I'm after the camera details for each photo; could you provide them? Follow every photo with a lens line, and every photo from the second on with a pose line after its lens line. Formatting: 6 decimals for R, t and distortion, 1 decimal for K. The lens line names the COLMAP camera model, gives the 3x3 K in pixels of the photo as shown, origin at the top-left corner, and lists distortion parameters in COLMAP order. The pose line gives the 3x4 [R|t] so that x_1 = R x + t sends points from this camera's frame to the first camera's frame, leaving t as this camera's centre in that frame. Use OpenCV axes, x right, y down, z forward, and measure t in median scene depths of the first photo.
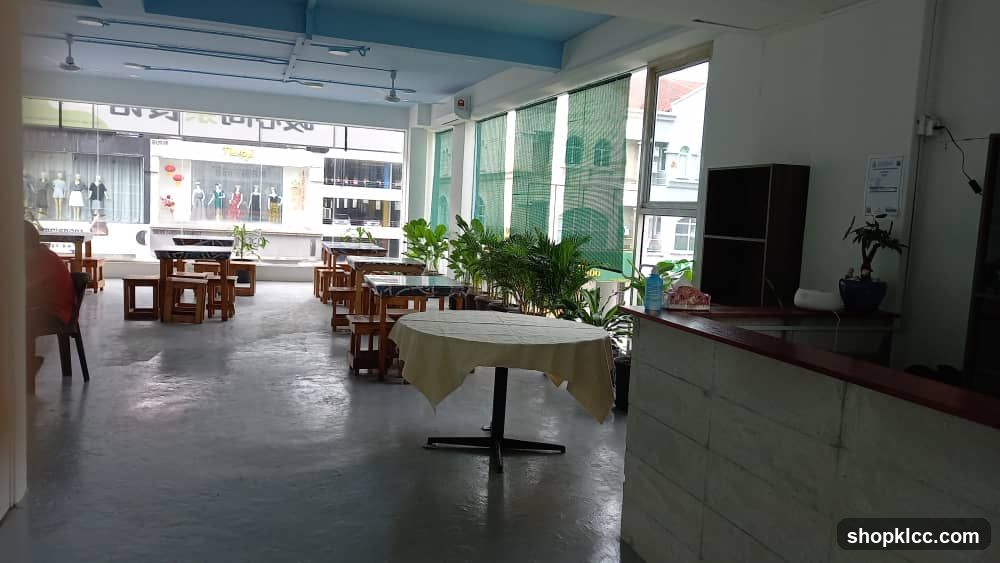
lens RADIAL K [[734.5, 0, 500.1], [0, 734.5, 280.5], [0, 0, 1]] dist [0.034679, -0.002829]
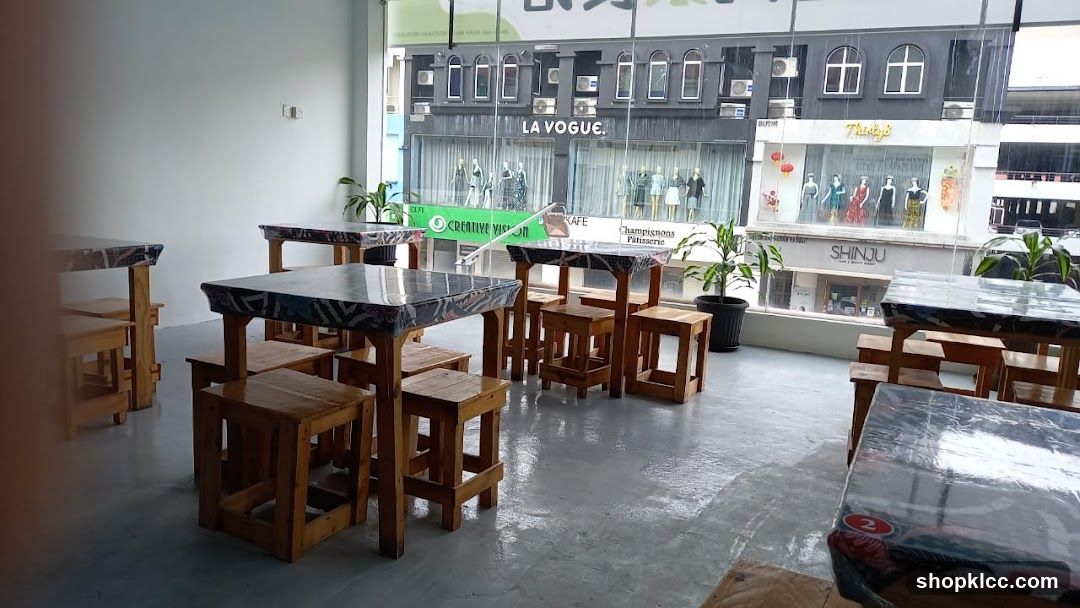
lens RADIAL K [[793.3, 0, 539.8], [0, 793.3, 305.5], [0, 0, 1]] dist [0.034679, -0.002829]
pose [[0.724684, 0.090478, -0.683116, -0.036558], [-0.079083, 0.995712, 0.047985, -0.014380], [0.684528, 0.019249, 0.728732, 0.213869]]
